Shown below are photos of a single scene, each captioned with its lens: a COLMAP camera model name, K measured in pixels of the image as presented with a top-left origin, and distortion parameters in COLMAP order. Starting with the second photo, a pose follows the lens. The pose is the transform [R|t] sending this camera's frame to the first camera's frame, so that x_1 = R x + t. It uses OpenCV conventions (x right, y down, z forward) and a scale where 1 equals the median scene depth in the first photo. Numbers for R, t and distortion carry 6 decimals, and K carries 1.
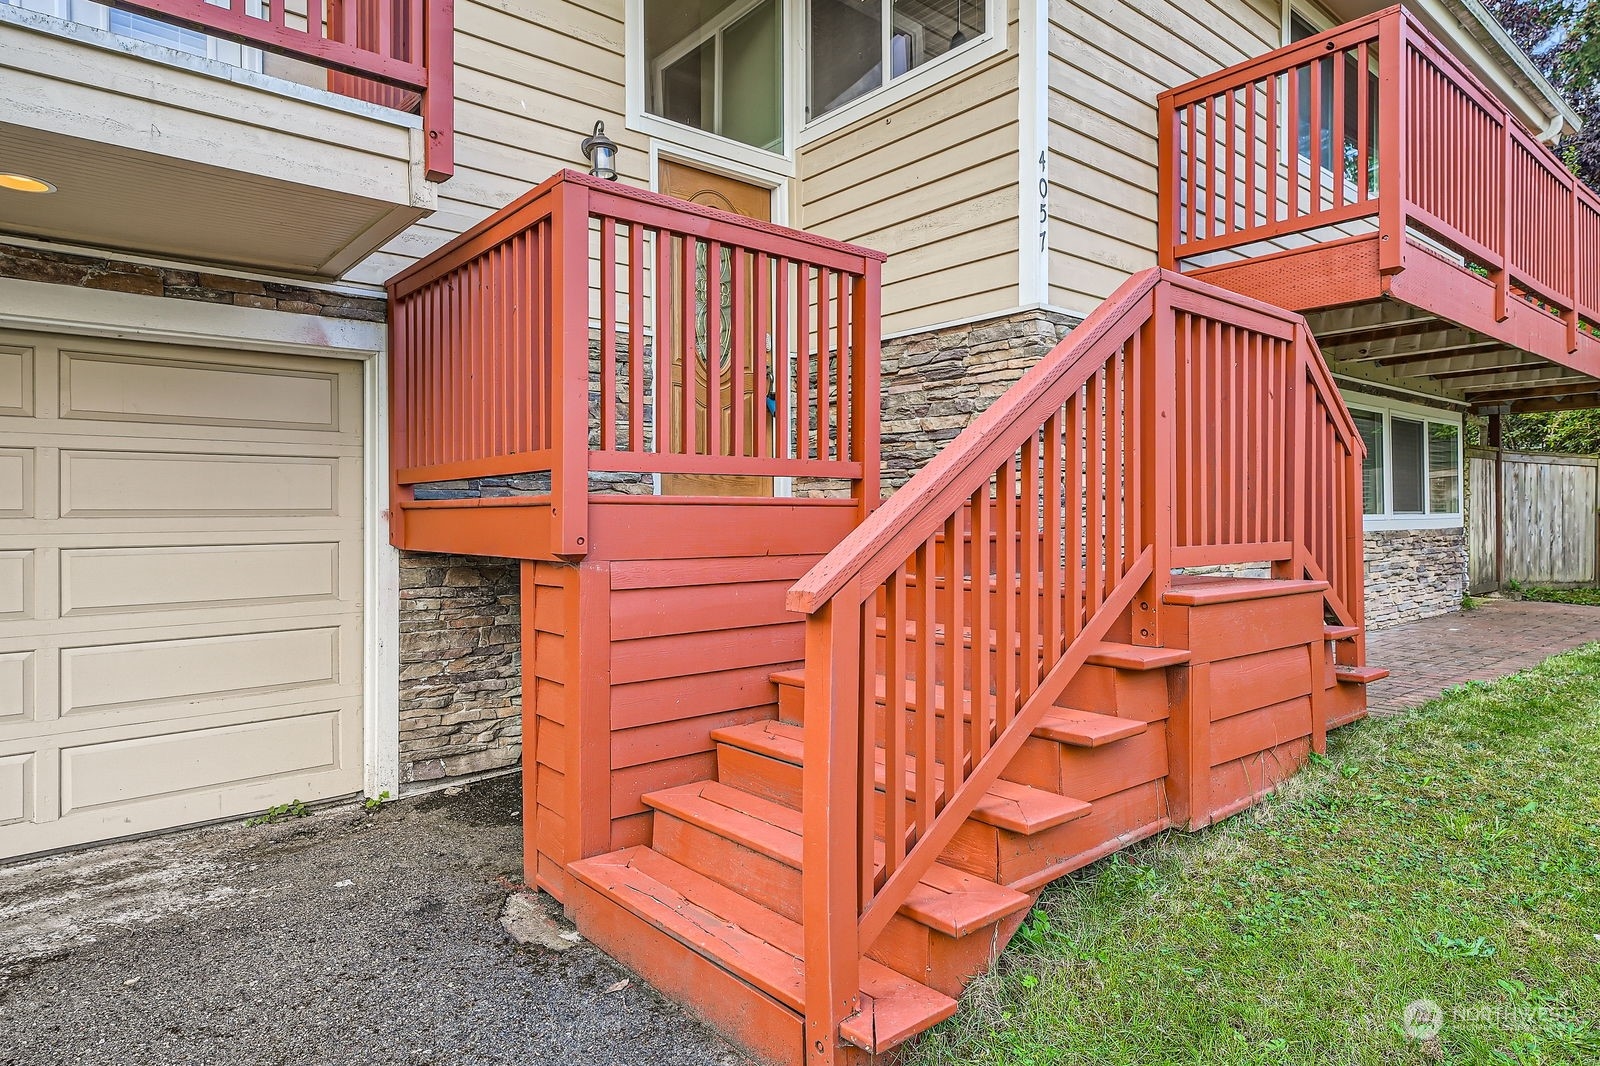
lens RADIAL K [[994.1, 0, 799.1], [0, 994.1, 484.5], [0, 0, 1]] dist [0.030481, -0.000716]
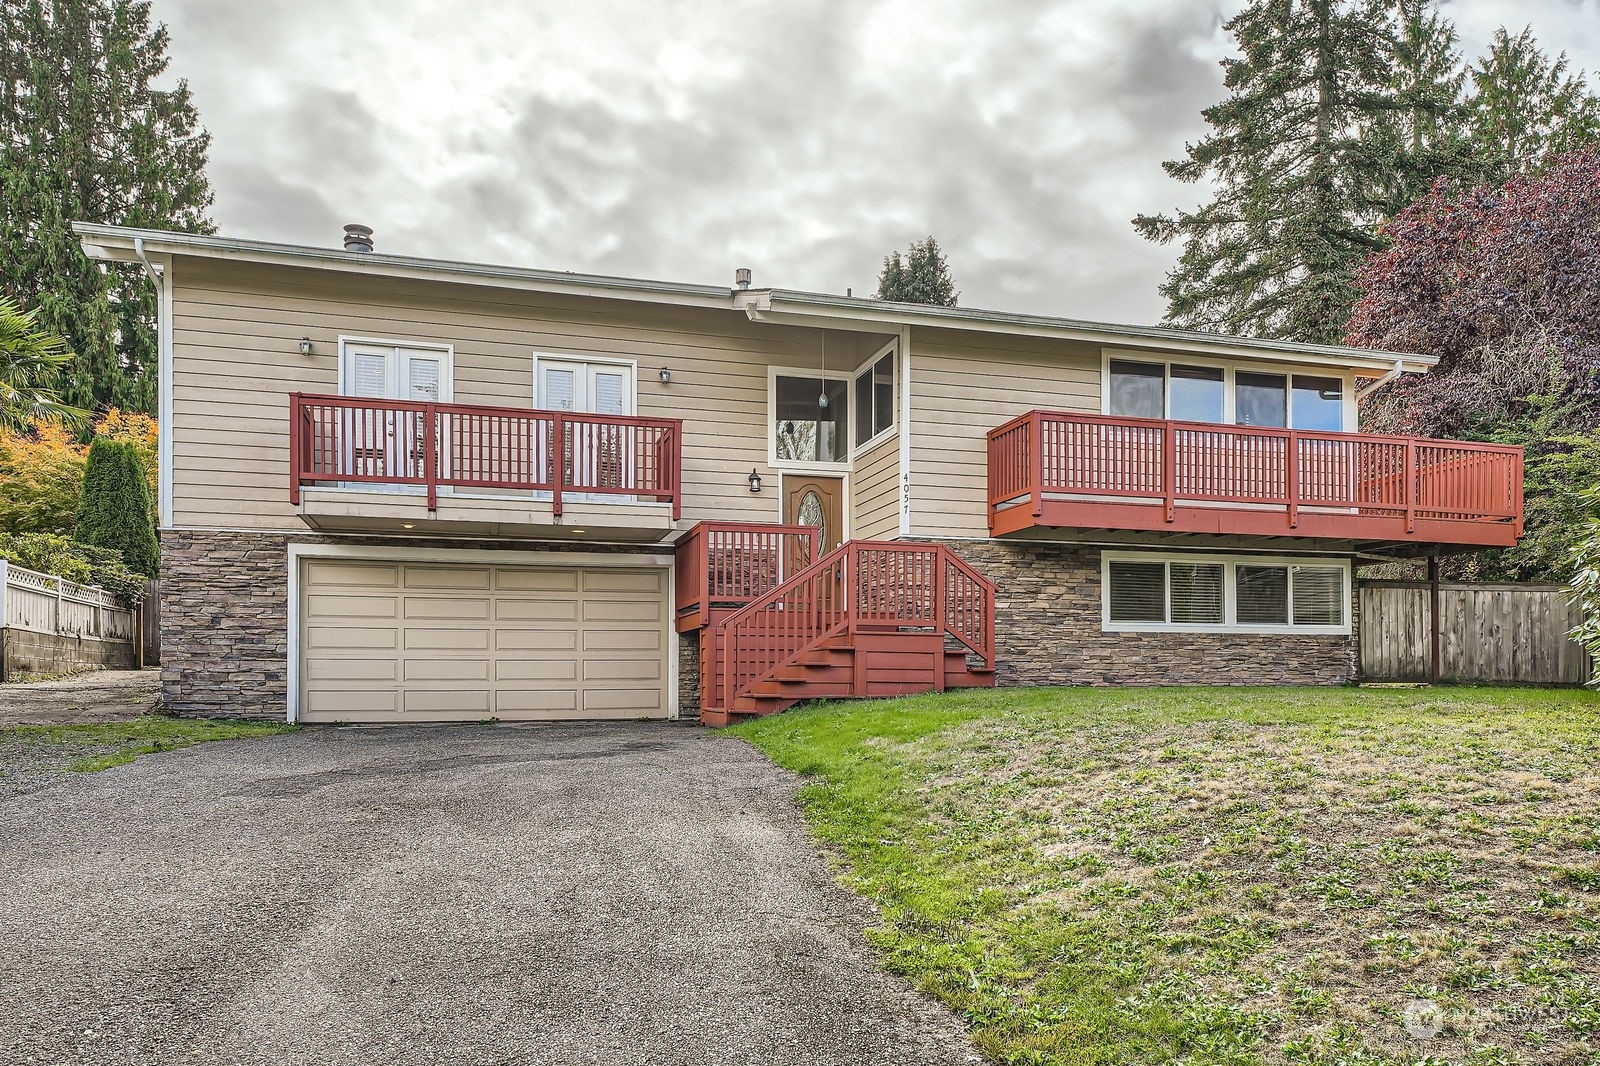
lens RADIAL K [[1113.7, 0, 800.0], [0, 1113.7, 533.0], [0, 0, 1]] dist [0.000701, 0.000265]
pose [[0.924982, -0.050713, -0.376612, 1.140558], [0.012358, 0.994545, -0.103570, 0.114258], [0.379810, 0.091147, 0.920563, -1.836724]]
